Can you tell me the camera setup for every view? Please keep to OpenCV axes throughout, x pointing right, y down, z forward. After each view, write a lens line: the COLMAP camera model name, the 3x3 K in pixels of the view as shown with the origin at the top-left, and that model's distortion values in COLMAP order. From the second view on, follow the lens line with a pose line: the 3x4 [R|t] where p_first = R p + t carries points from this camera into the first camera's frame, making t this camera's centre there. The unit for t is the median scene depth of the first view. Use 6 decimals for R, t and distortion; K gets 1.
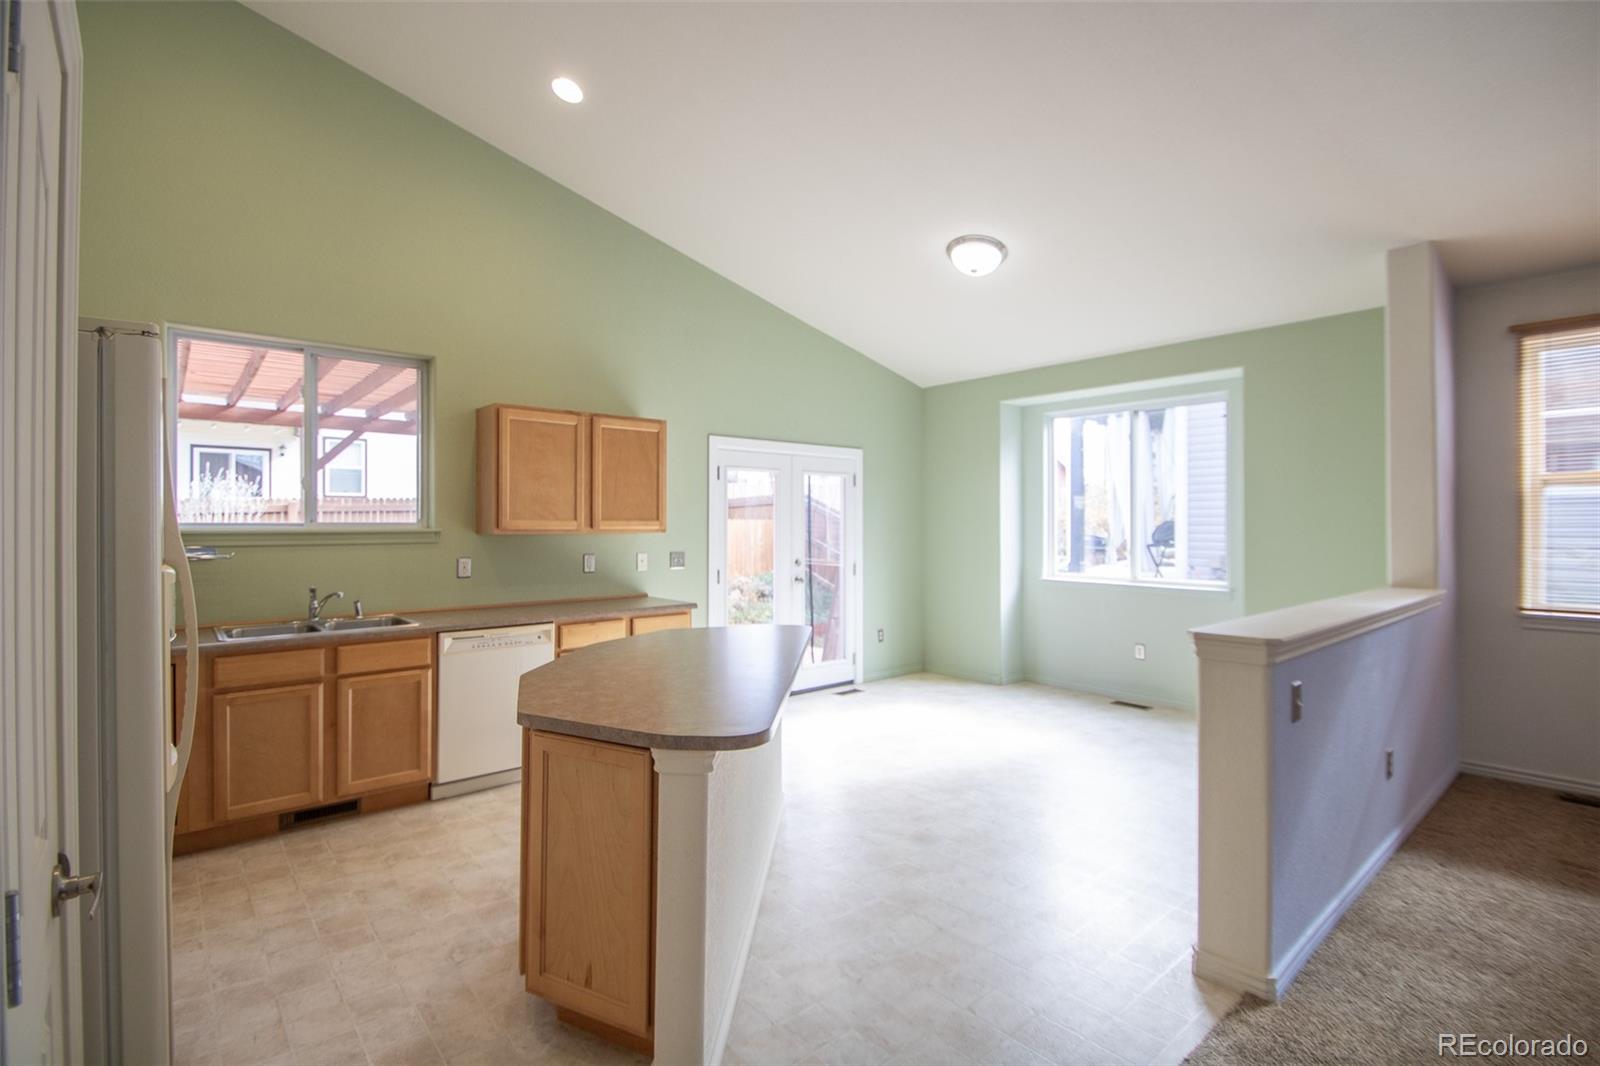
lens RADIAL K [[743.6, 0, 796.3], [0, 743.6, 520.4], [0, 0, 1]] dist [0.018196, -0.019198]
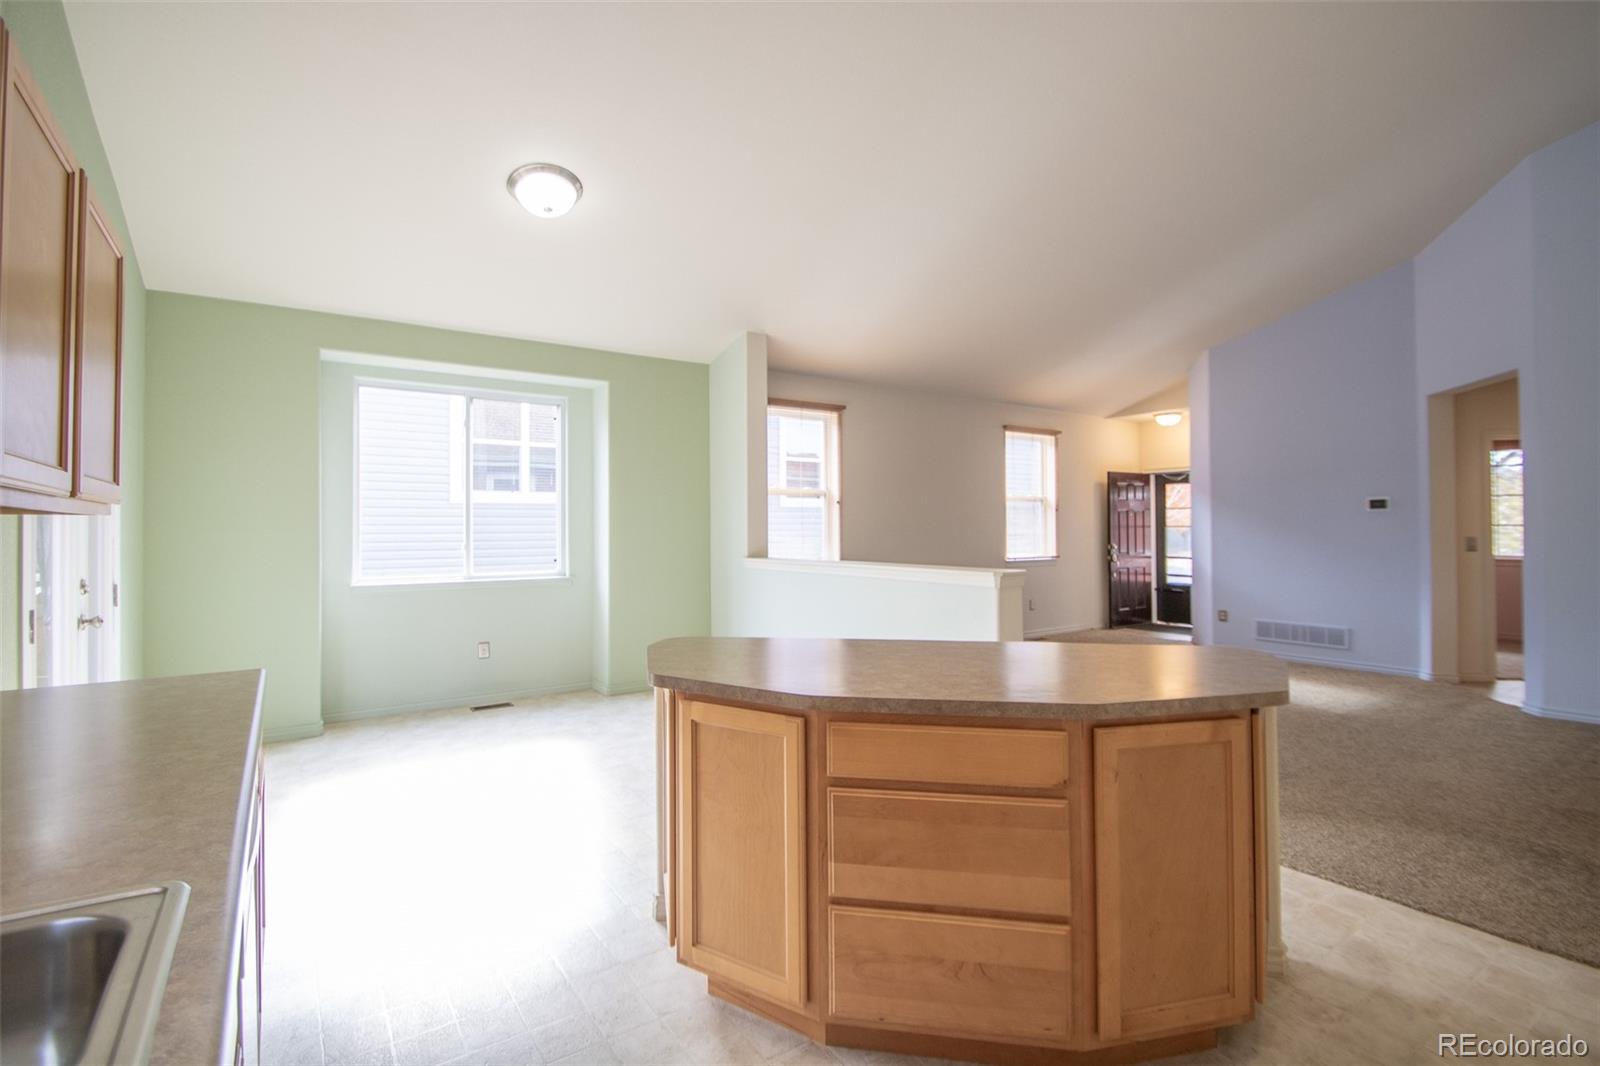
lens RADIAL K [[743.6, 0, 796.3], [0, 743.6, 520.4], [0, 0, 1]] dist [0.018196, -0.019198]
pose [[0.110751, 0.009628, 0.993802, -0.642313], [0.002962, 0.999945, -0.010018, 0.028994], [-0.993844, 0.004053, 0.110716, 0.714997]]
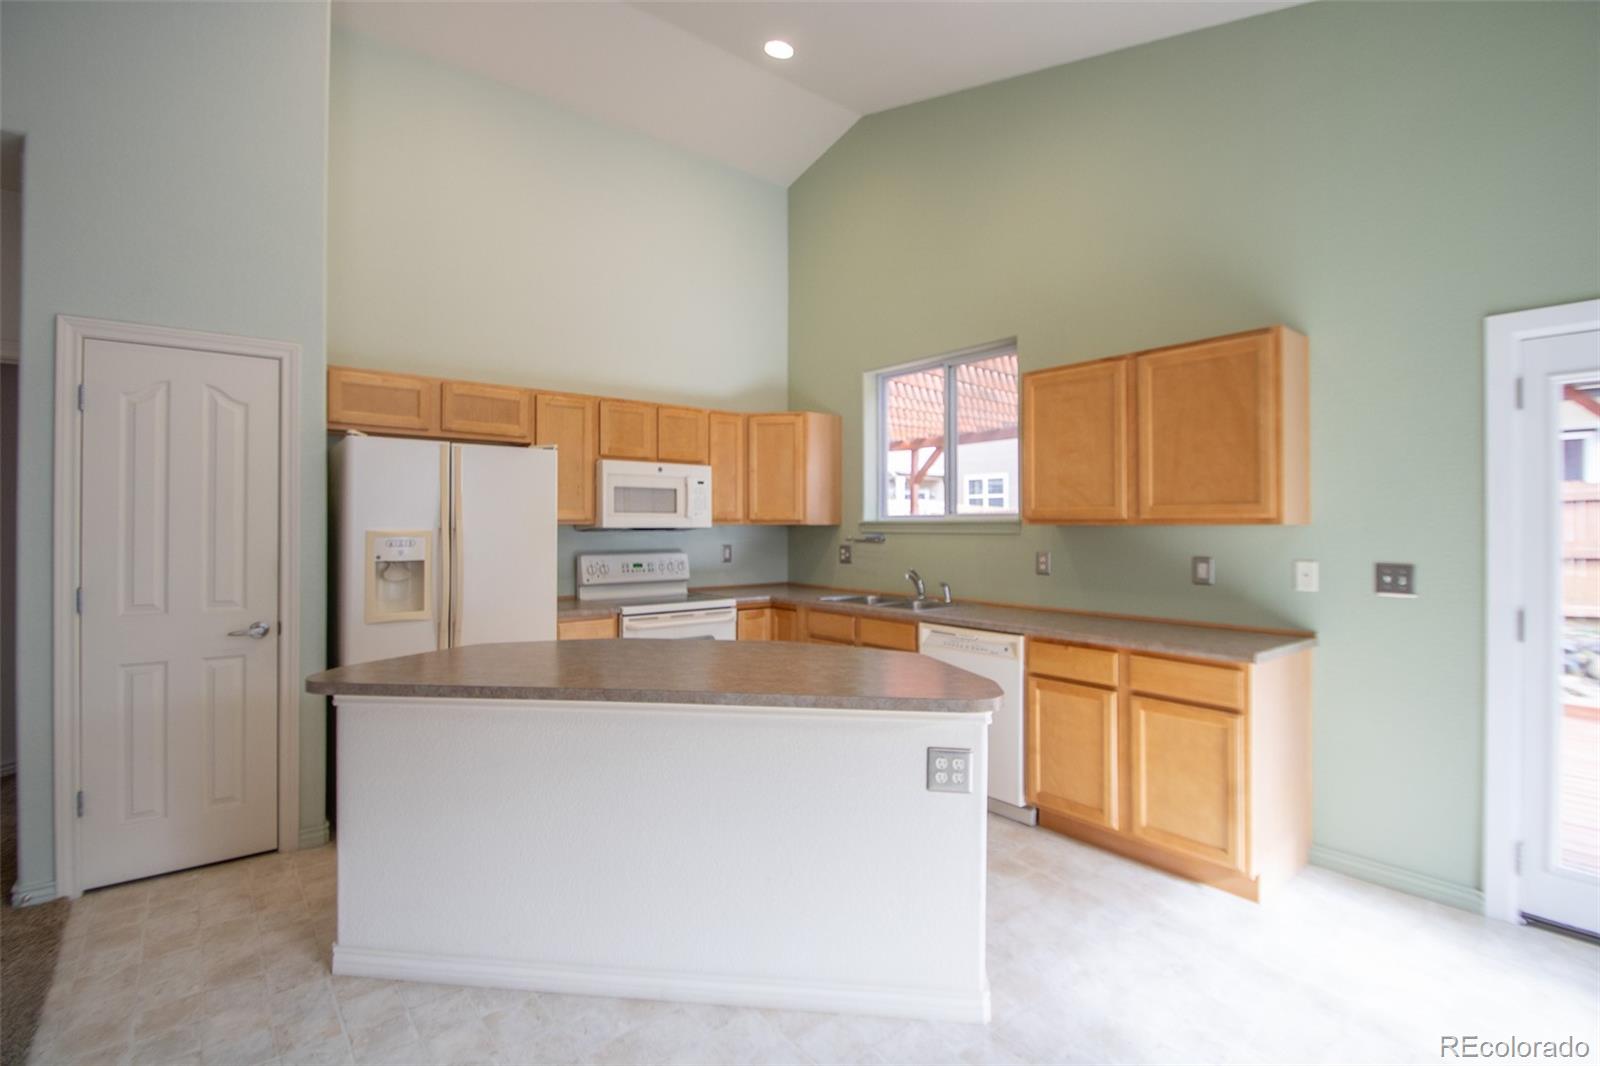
lens RADIAL K [[743.6, 0, 796.3], [0, 743.6, 520.4], [0, 0, 1]] dist [0.018196, -0.019198]
pose [[-0.031067, -0.006004, -0.999499, 0.481652], [0.003547, 0.999975, -0.006117, 0.018666], [0.999511, -0.003735, -0.031045, 0.788768]]
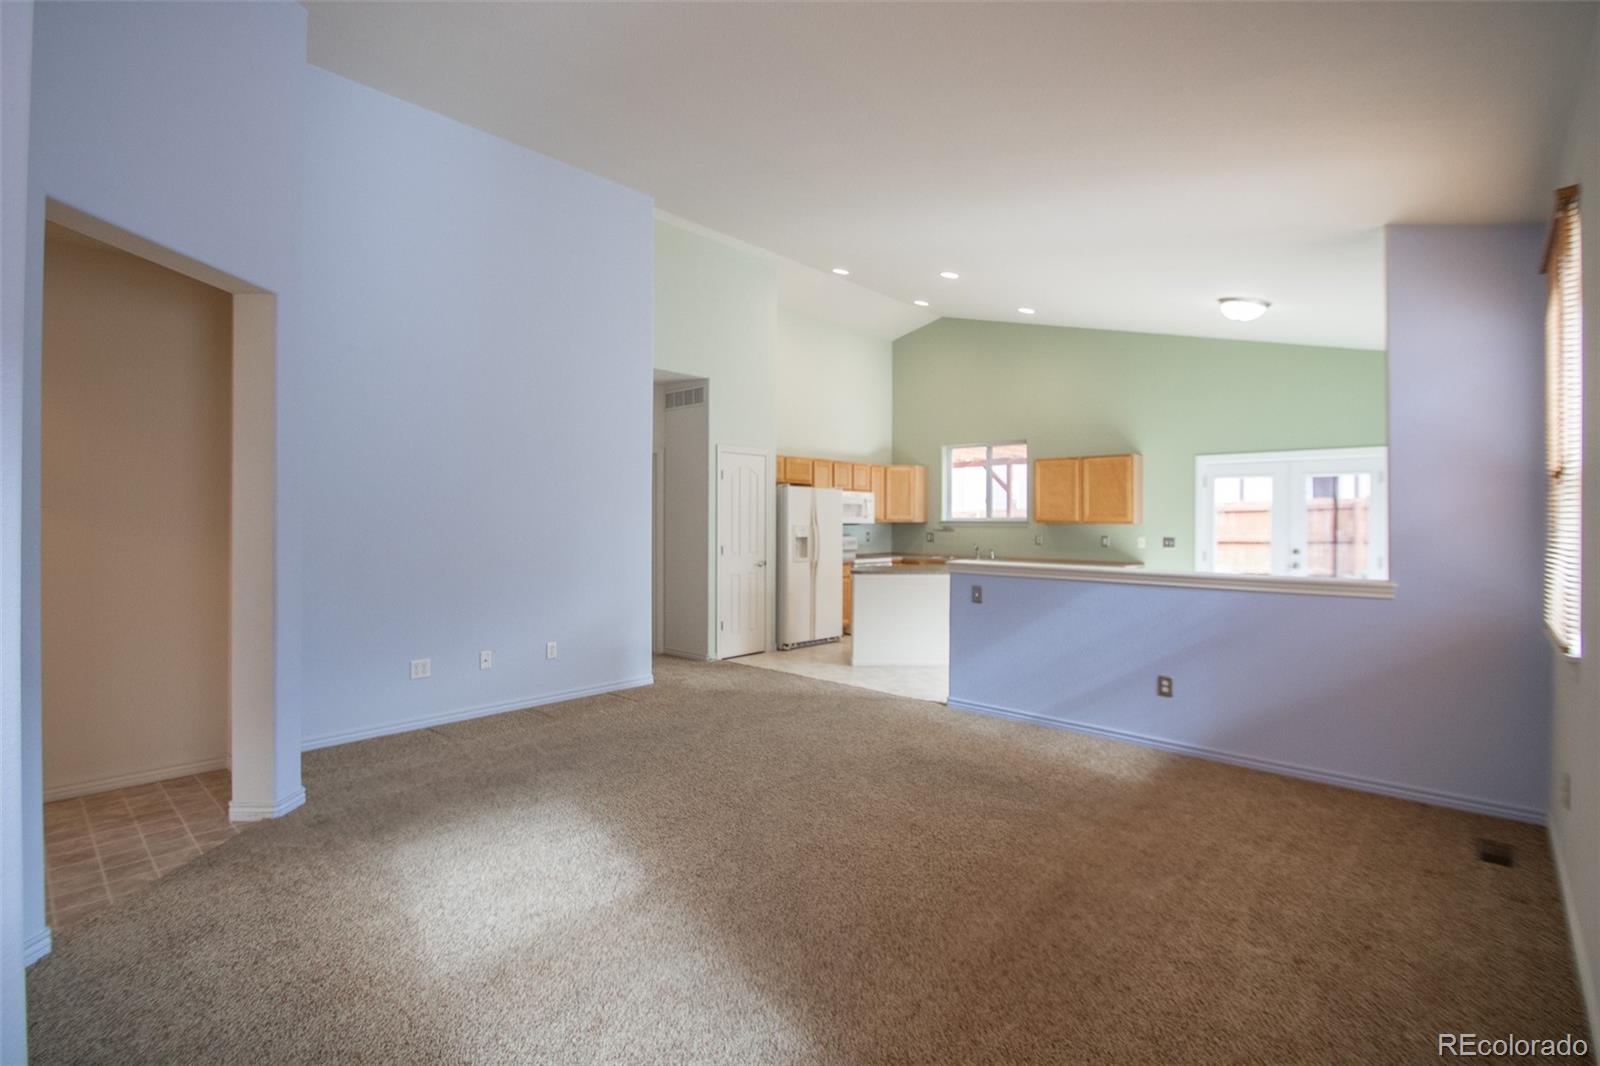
lens RADIAL K [[743.6, 0, 796.3], [0, 743.6, 520.4], [0, 0, 1]] dist [0.018196, -0.019198]
pose [[0.119974, 0.000798, -0.992777, 1.611282], [-0.001590, 0.999999, 0.000612, 0.011737], [0.992776, 0.001505, 0.119975, 0.105810]]
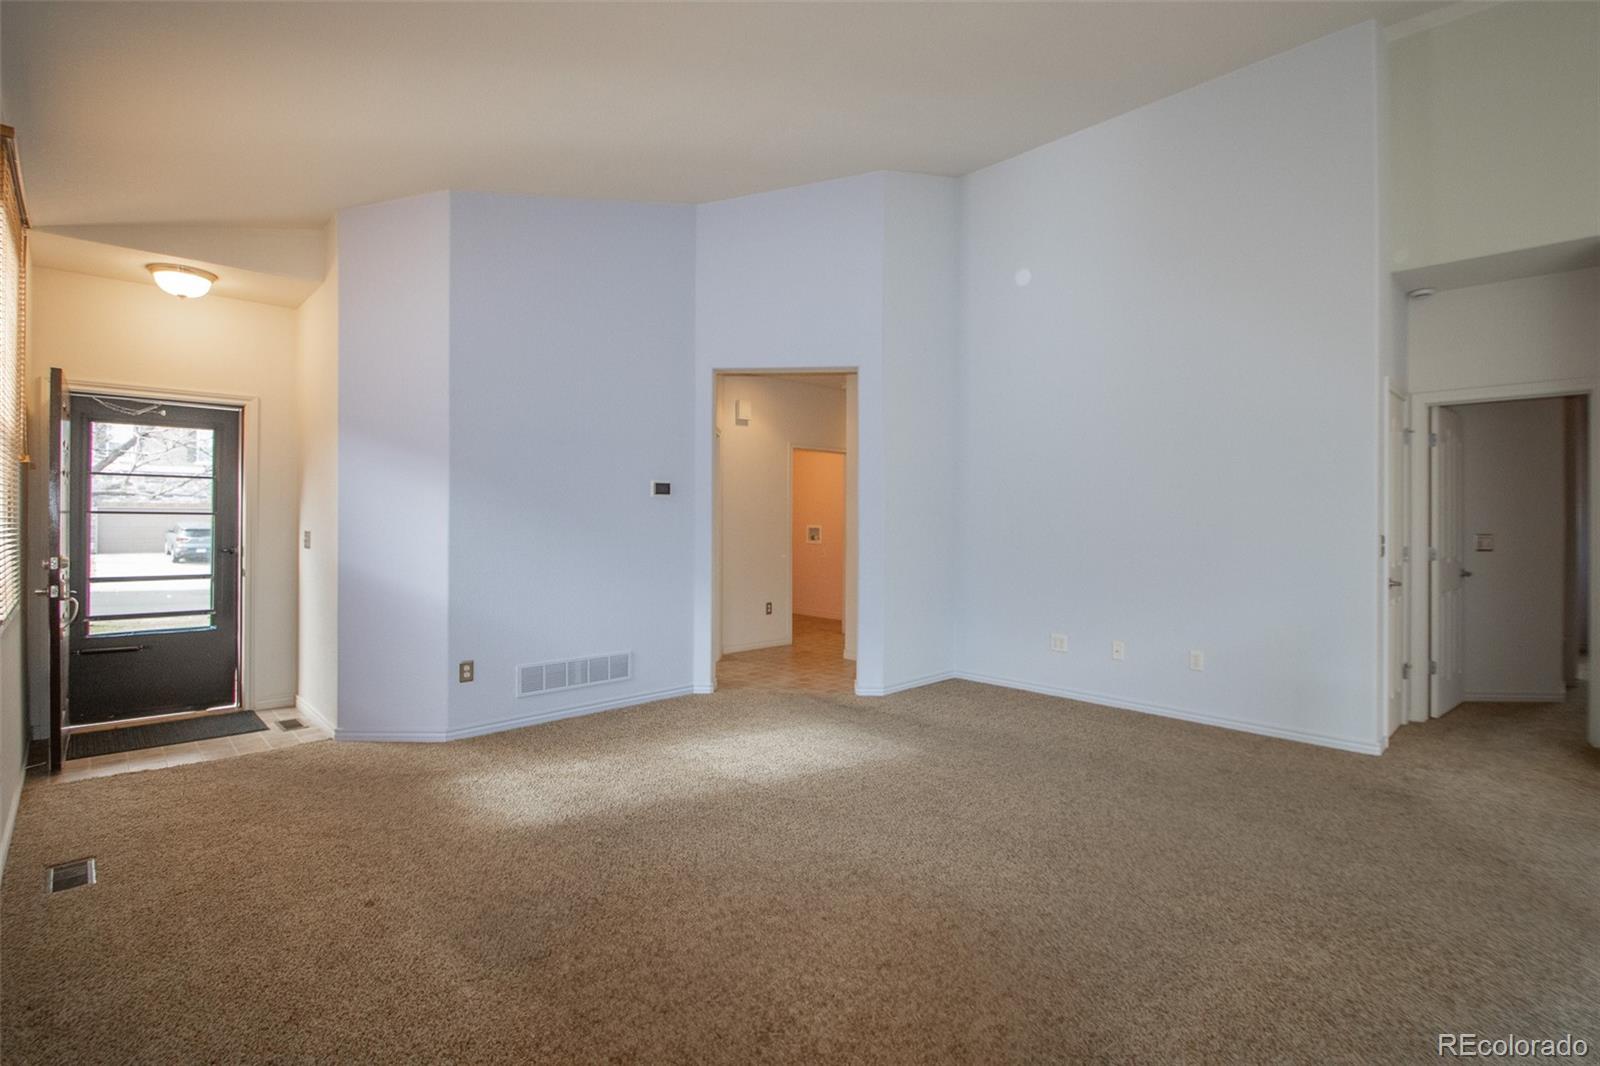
lens RADIAL K [[743.6, 0, 796.3], [0, 743.6, 520.4], [0, 0, 1]] dist [0.018196, -0.019198]
pose [[-0.998456, -0.006510, -0.055161, 0.911562], [-0.006427, 0.999978, -0.001678, 0.036698], [0.055170, -0.001321, -0.998476, 0.939833]]
